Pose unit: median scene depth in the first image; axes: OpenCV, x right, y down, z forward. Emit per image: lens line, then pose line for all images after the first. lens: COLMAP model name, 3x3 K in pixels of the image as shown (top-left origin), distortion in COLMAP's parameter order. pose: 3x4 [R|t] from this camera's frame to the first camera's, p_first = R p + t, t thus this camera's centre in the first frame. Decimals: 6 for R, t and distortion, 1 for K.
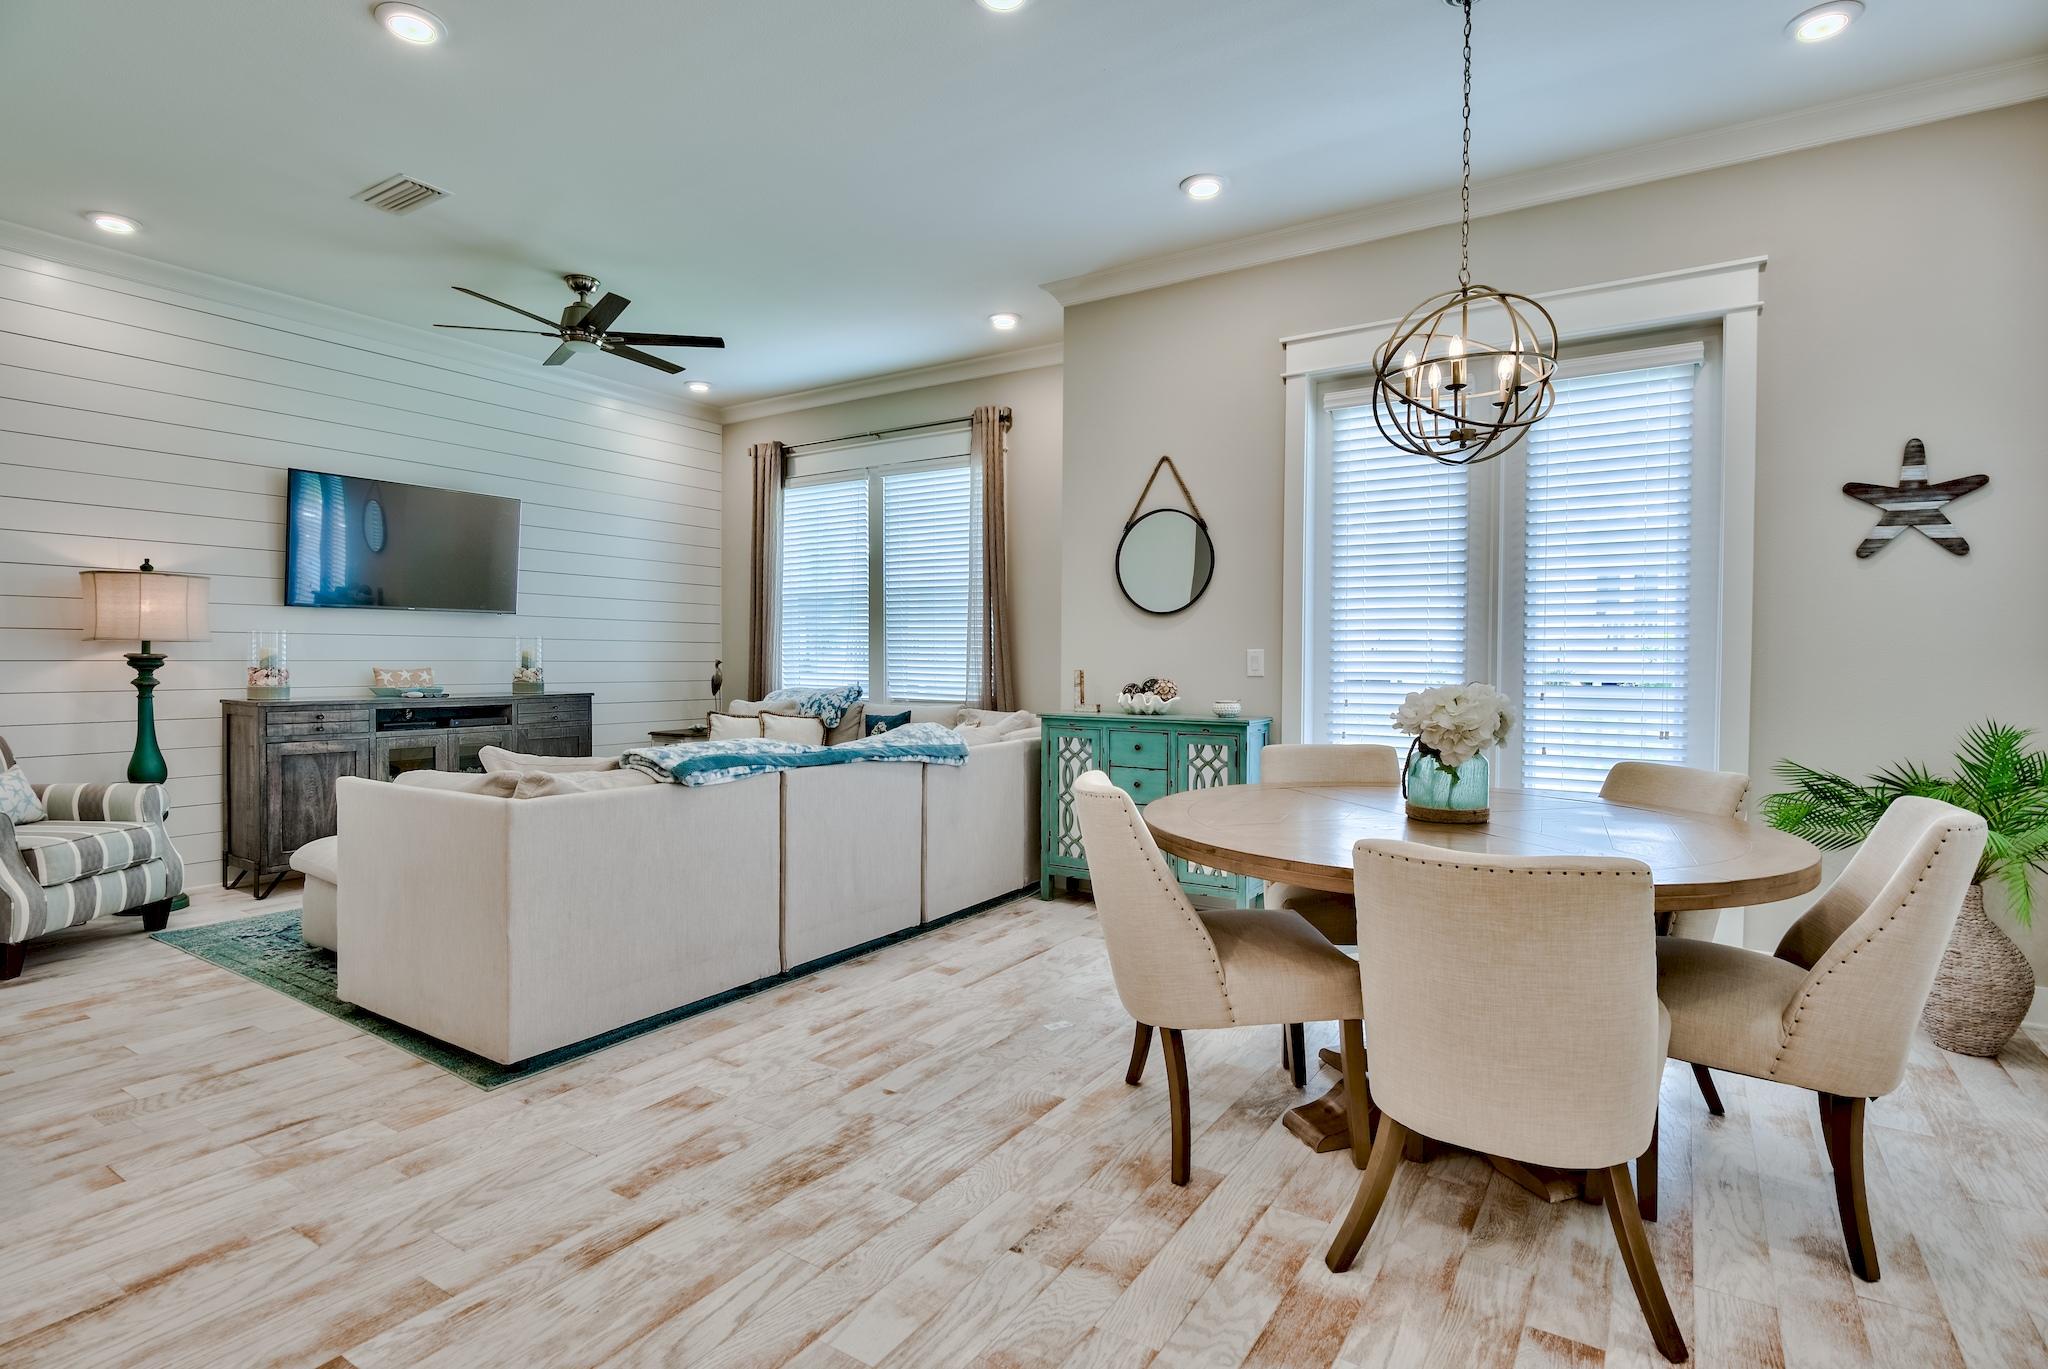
lens RADIAL K [[1015.6, 0, 1032.7], [0, 1015.6, 687.0], [0, 0, 1]] dist [0.002697, -0.001637]
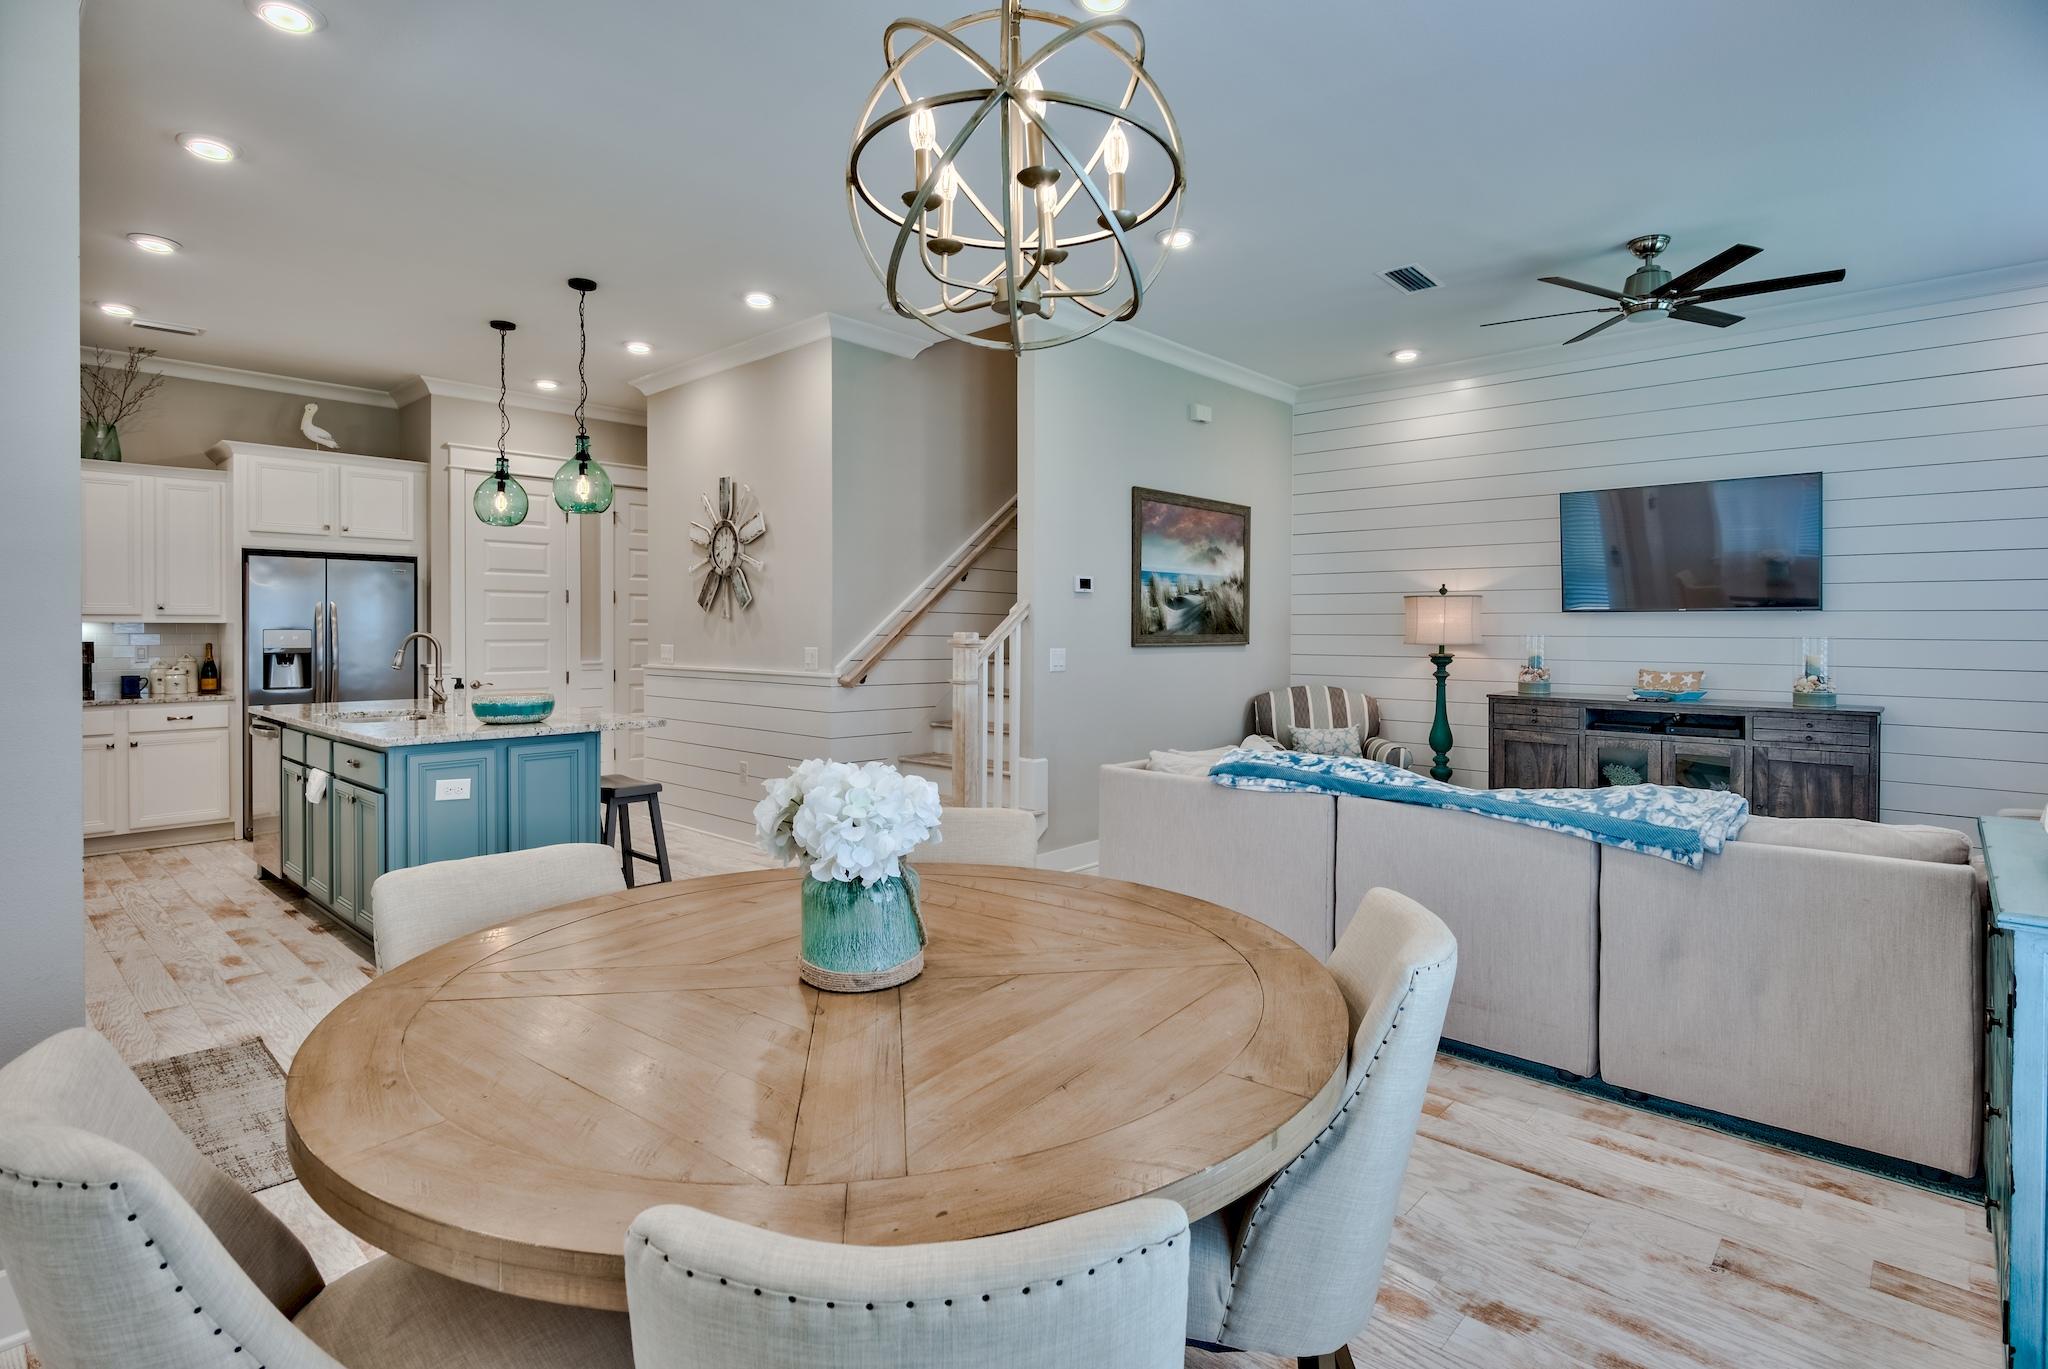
lens RADIAL K [[1019.2, 0, 1025.8], [0, 1019.2, 642.5], [0, 0, 1]] dist [-0.001629, -0.000014]
pose [[-0.173343, 0.008350, -0.984826, 0.569622], [-0.030725, 0.999431, 0.013881, -0.049157], [0.984382, 0.032665, -0.172988, 0.680297]]
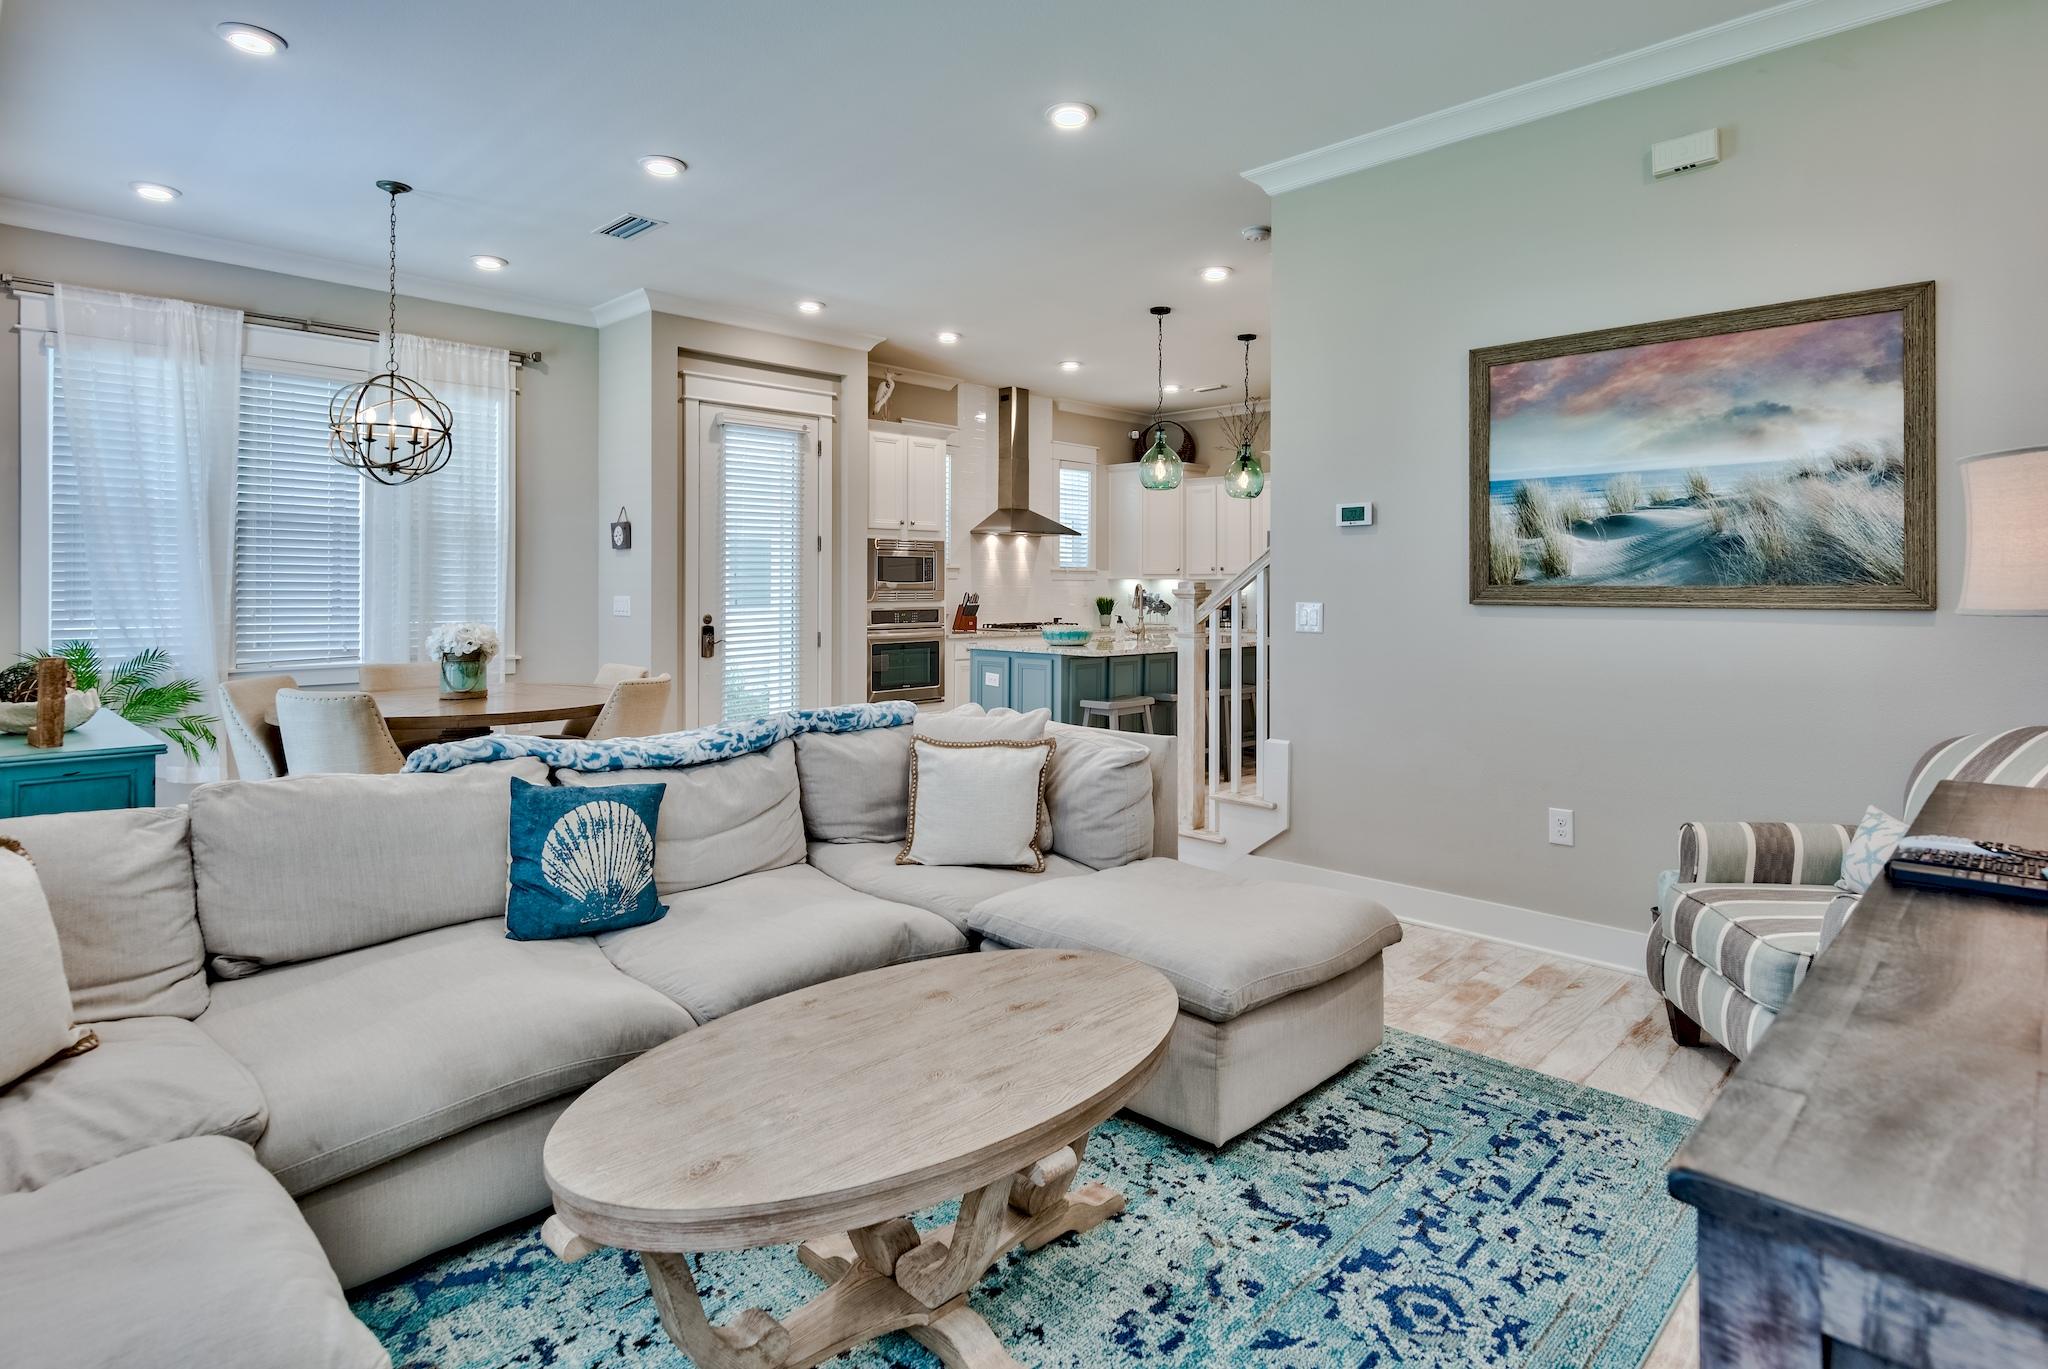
lens RADIAL K [[1070.1, 0, 1013.7], [0, 1070.1, 579.6], [0, 0, 1]] dist [-0.001699, 0.000036]
pose [[-0.977514, -0.004649, 0.210818, -0.540512], [0.000128, 0.999744, 0.022642, -0.068927], [-0.210869, 0.022160, -0.977263, 1.495471]]
